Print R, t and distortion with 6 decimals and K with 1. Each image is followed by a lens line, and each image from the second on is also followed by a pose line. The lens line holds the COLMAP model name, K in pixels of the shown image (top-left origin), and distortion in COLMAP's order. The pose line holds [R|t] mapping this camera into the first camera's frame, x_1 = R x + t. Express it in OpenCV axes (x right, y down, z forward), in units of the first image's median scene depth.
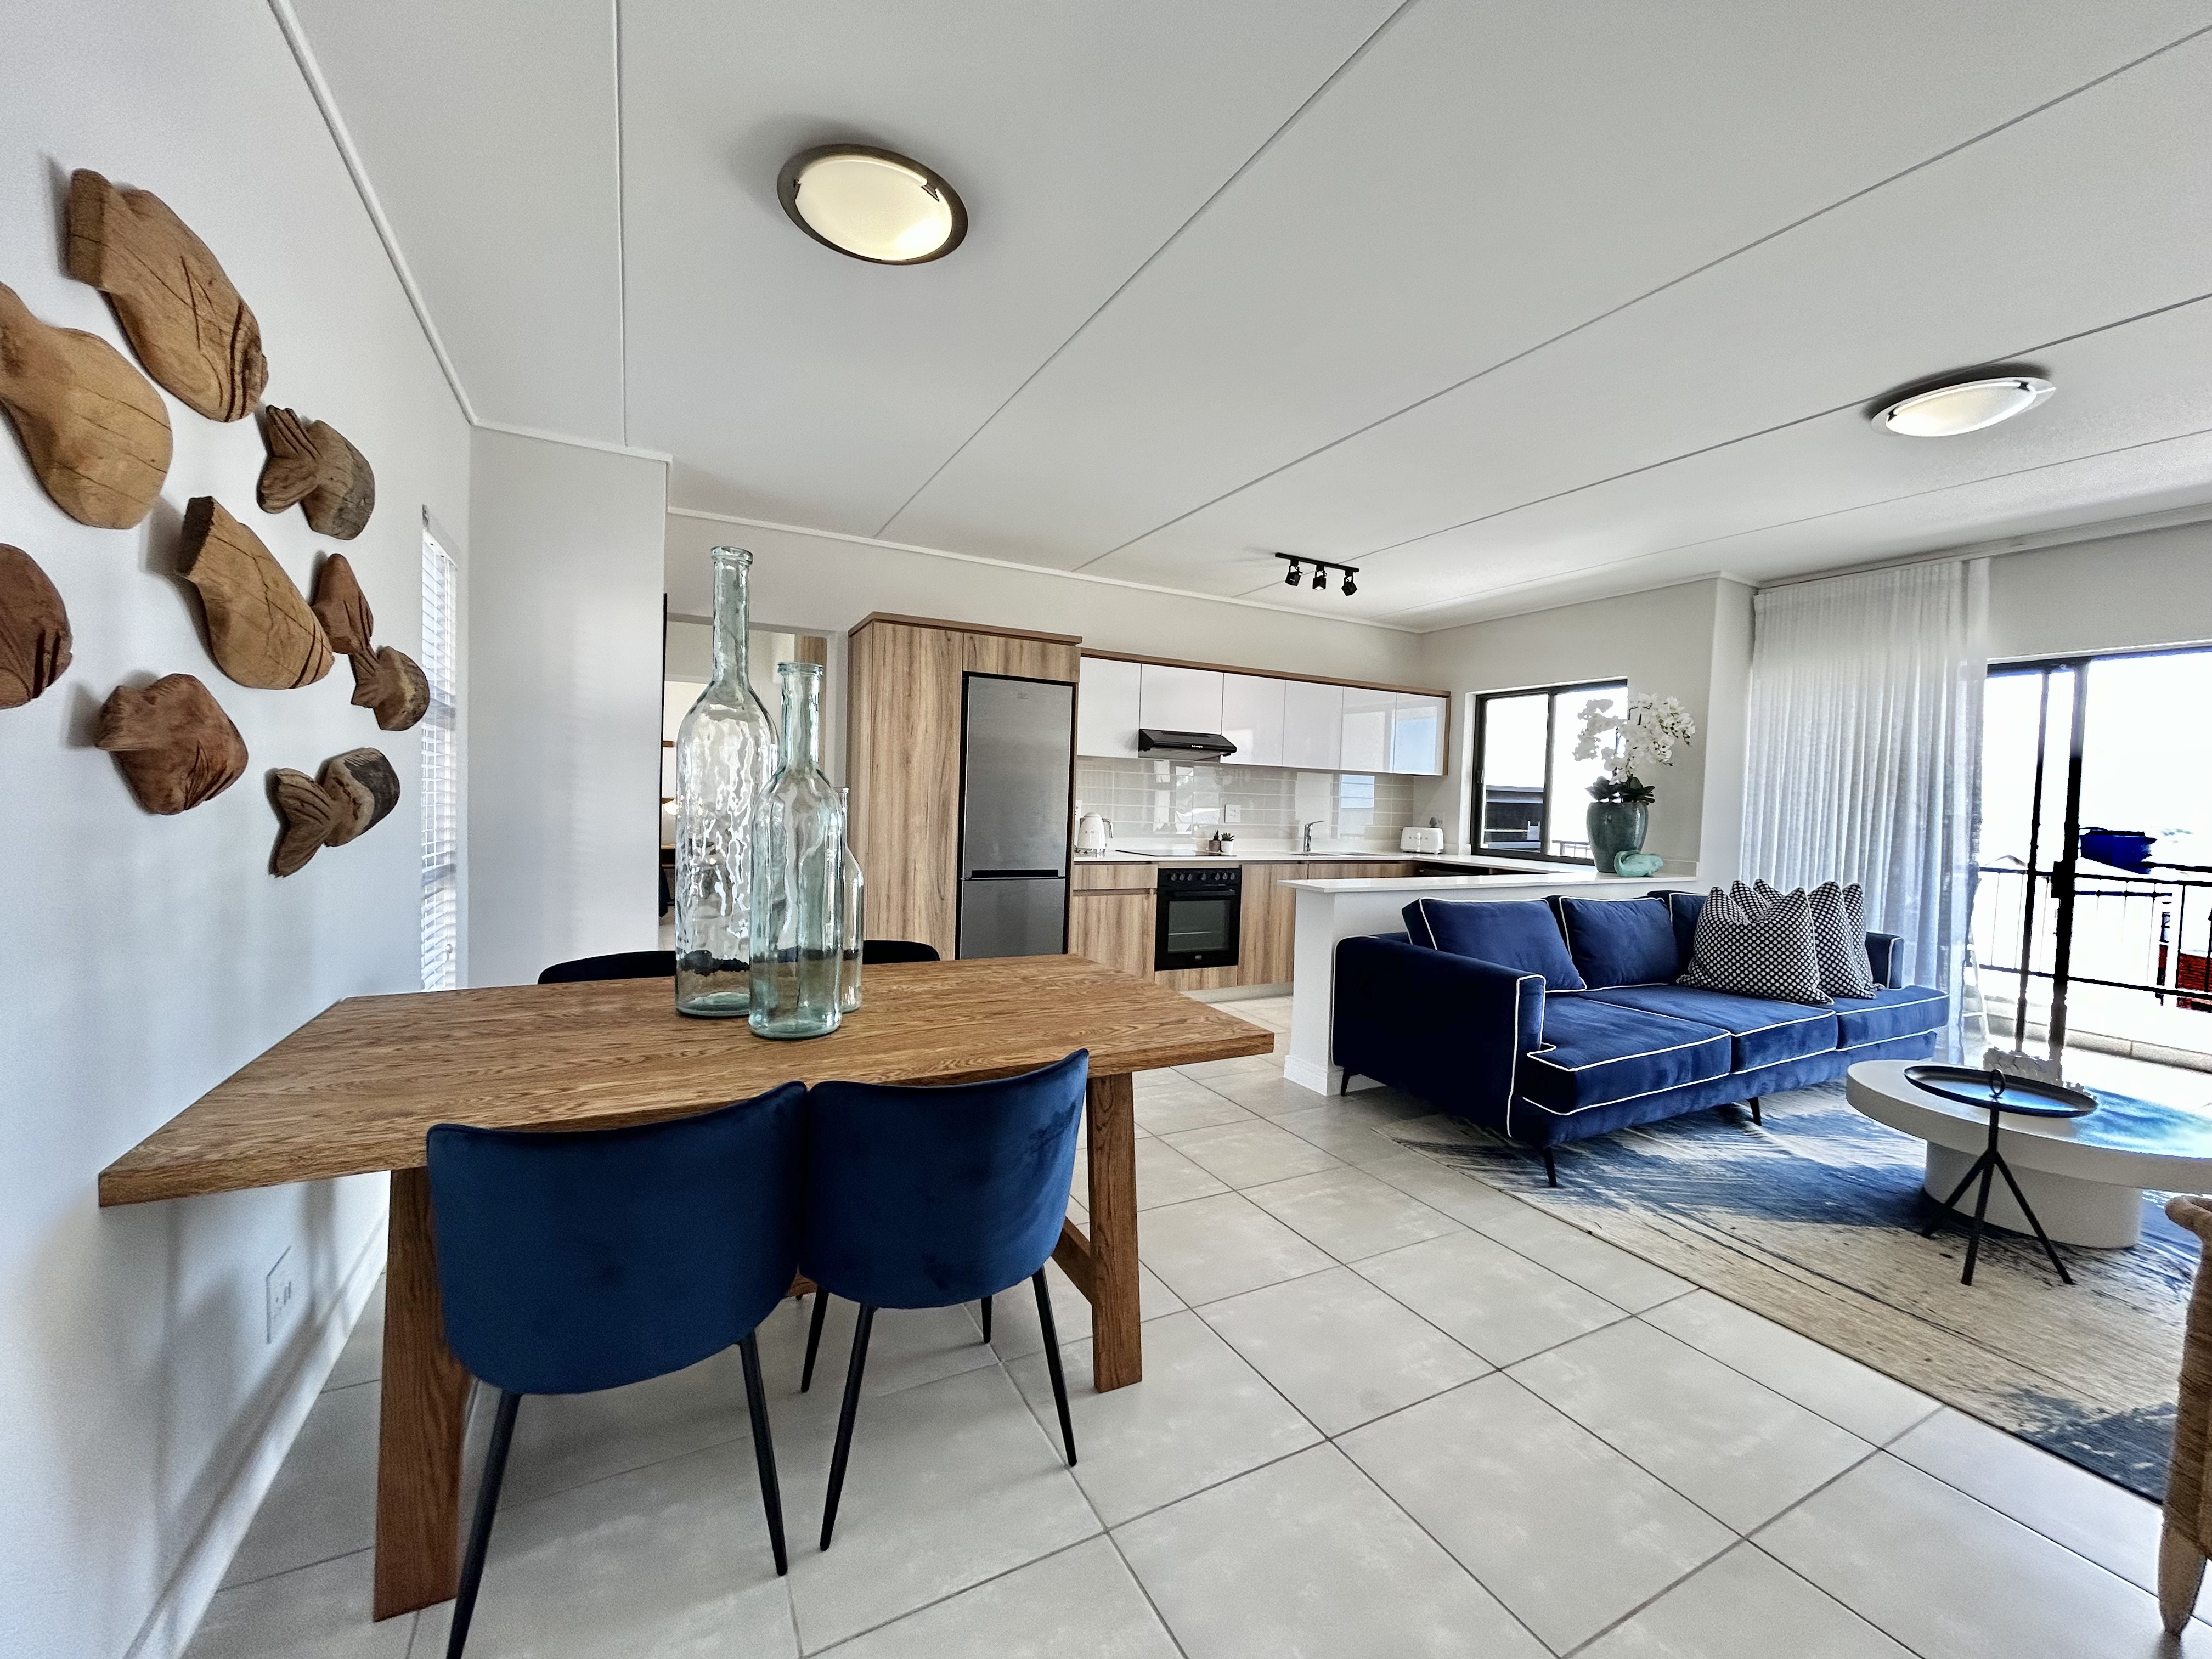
lens RADIAL K [[892.0, 0, 1110.1], [0, 892.0, 833.5], [0, 0, 1]] dist [-0.000044, 0.000870]
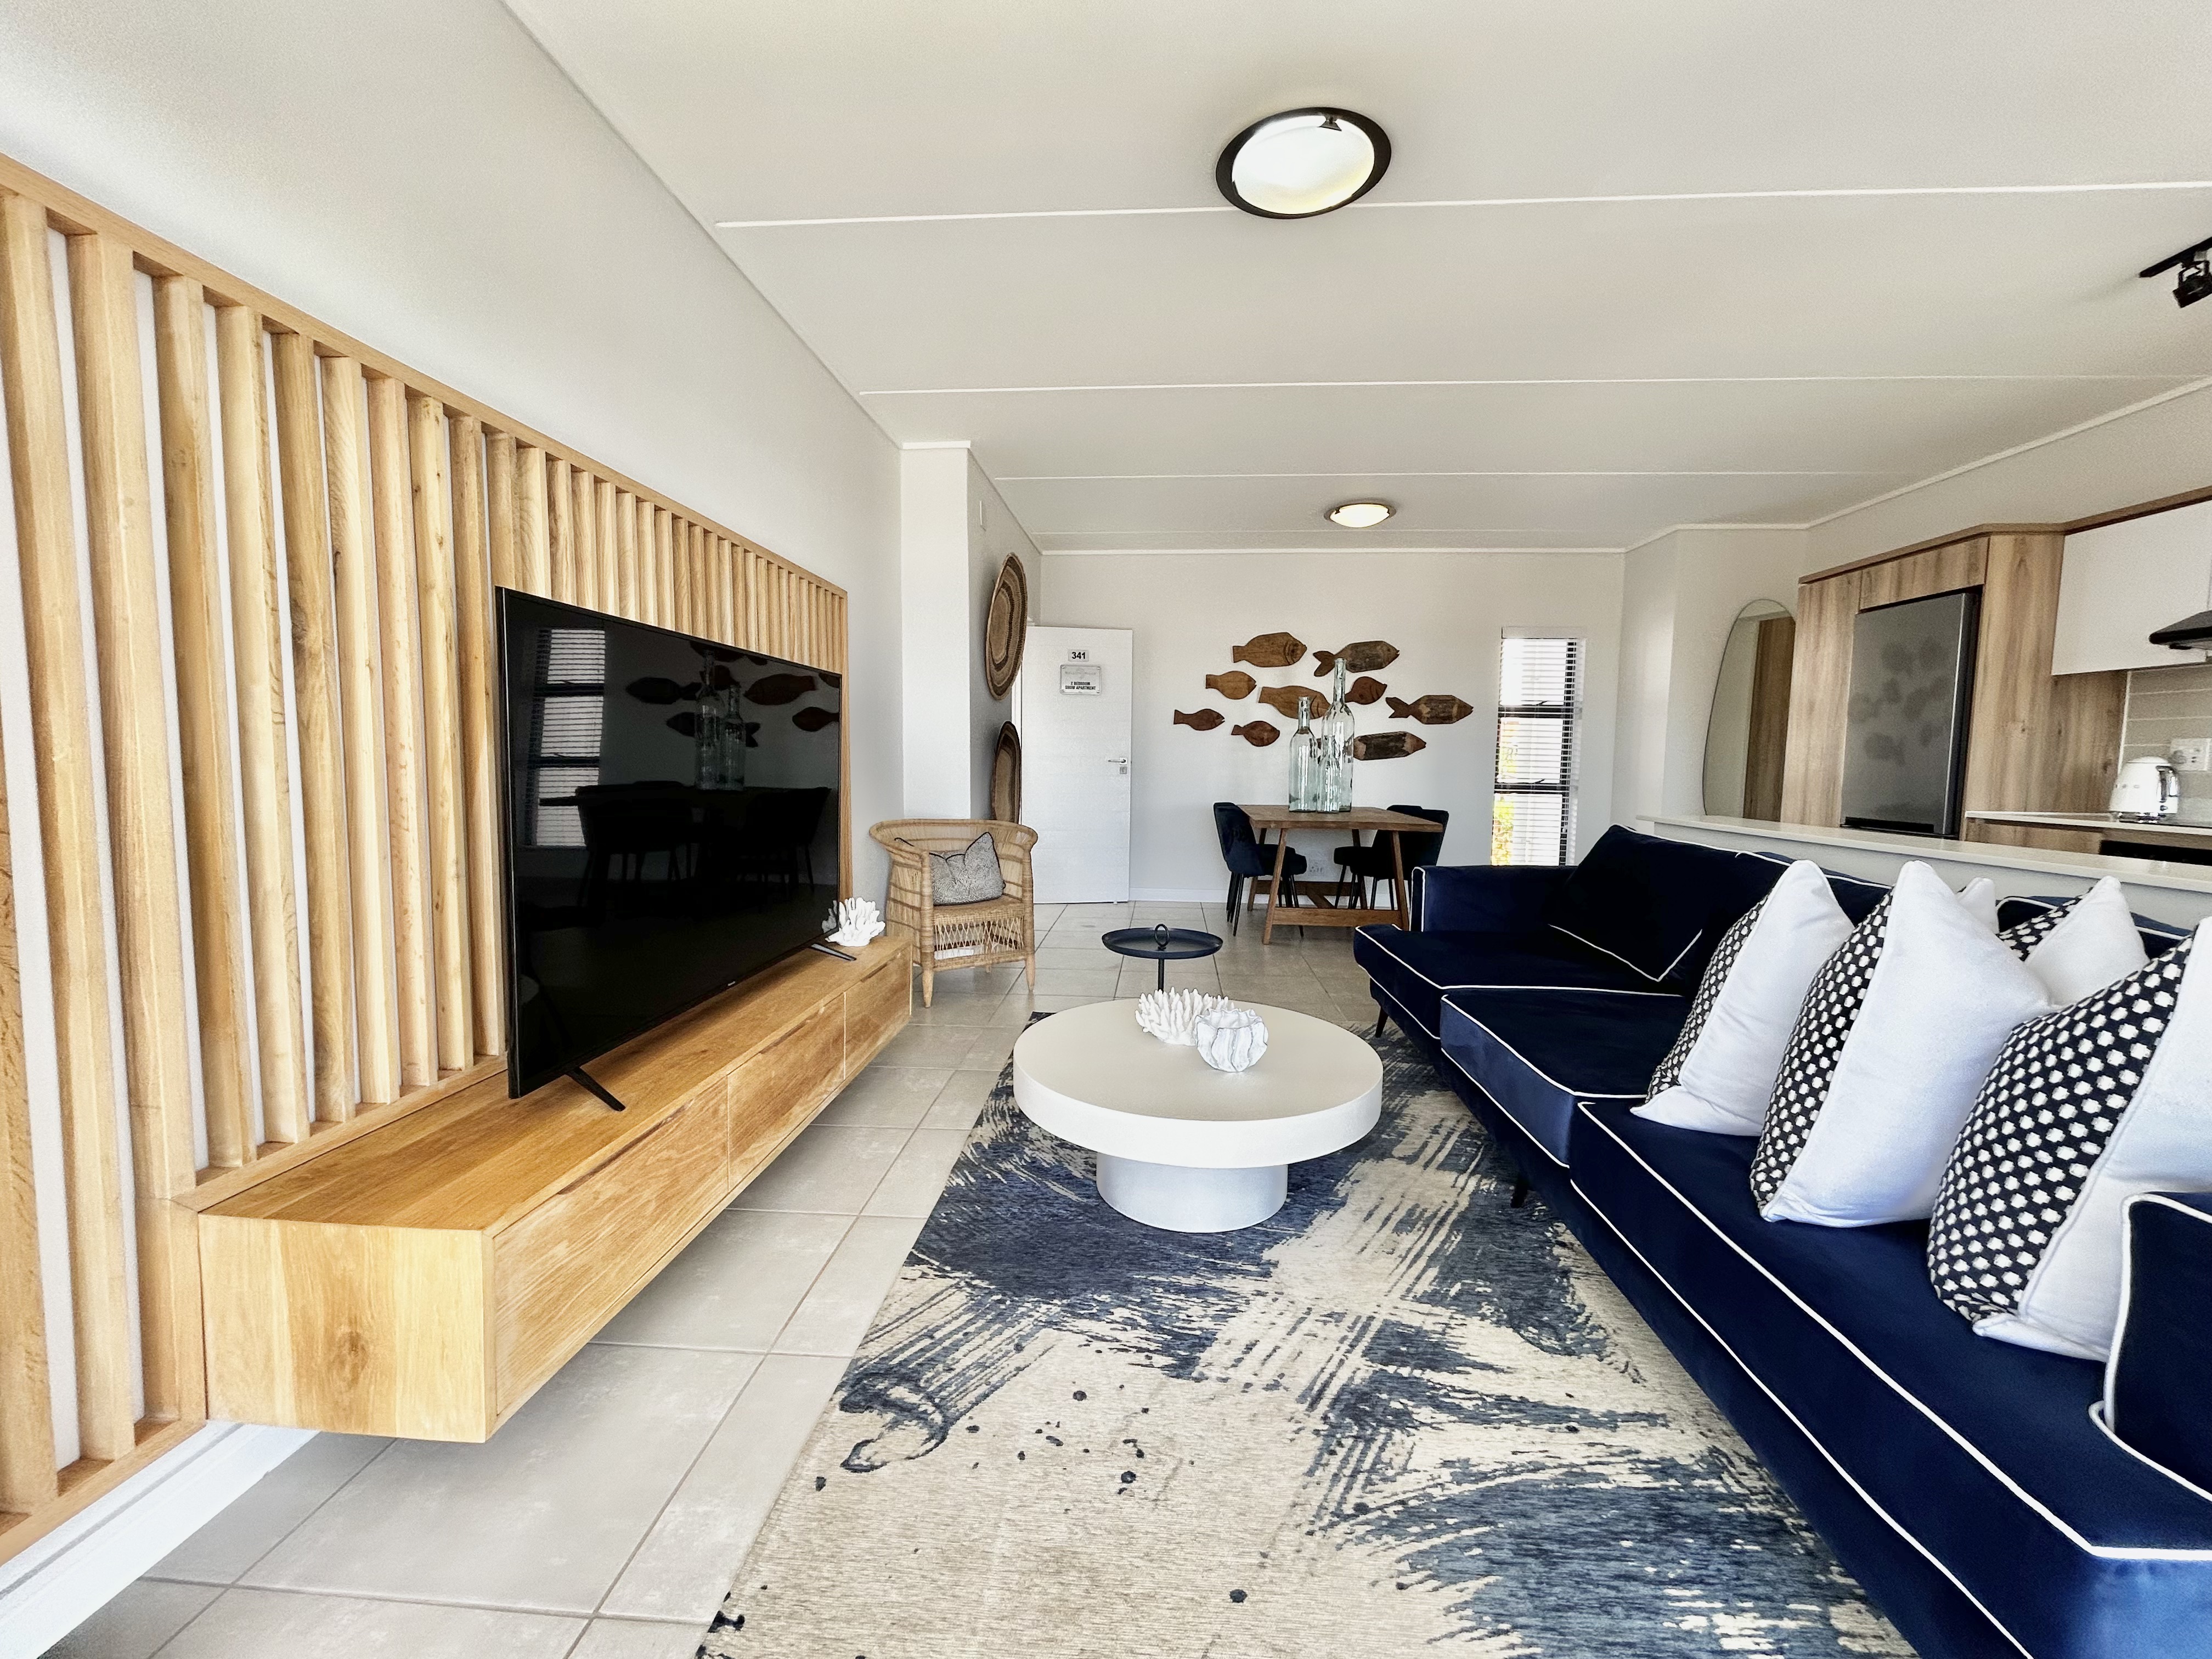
lens RADIAL K [[892.0, 0, 1105.7], [0, 892.0, 832.0], [0, 0, 1]] dist [-0.000044, 0.000870]
pose [[-0.528220, 0.032144, -0.848499, 0.984995], [-0.062302, 0.995122, 0.076484, 0.031424], [0.846819, 0.093264, -0.523641, 0.753940]]
